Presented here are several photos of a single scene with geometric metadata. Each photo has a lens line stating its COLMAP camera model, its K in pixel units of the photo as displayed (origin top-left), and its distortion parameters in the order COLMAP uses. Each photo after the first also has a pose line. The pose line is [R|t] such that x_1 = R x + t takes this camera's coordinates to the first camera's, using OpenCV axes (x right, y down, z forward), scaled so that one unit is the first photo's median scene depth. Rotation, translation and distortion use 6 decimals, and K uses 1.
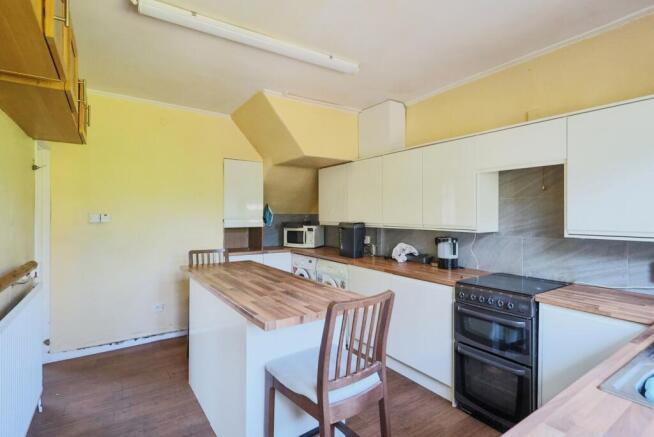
lens RADIAL K [[327.2, 0, 323.8], [0, 327.2, 210.4], [0, 0, 1]] dist [0.001567, 0.000378]
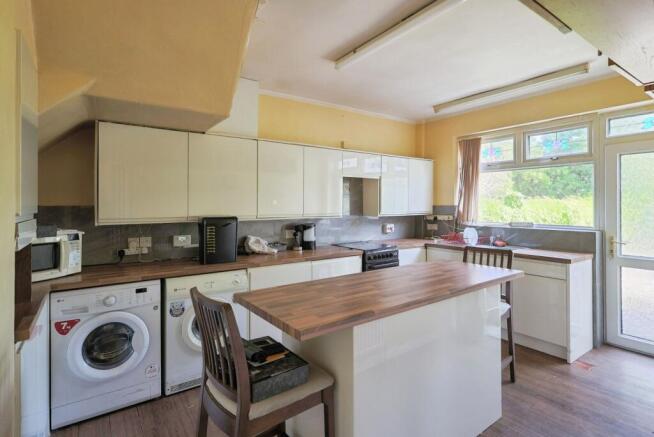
lens RADIAL K [[327.2, 0, 323.8], [0, 327.2, 210.4], [0, 0, 1]] dist [0.001567, 0.000378]
pose [[-0.042296, -0.014017, 0.999007, -0.823900], [-0.006847, 0.999882, 0.013739, 0.013647], [-0.999082, -0.006260, -0.042387, 0.967345]]
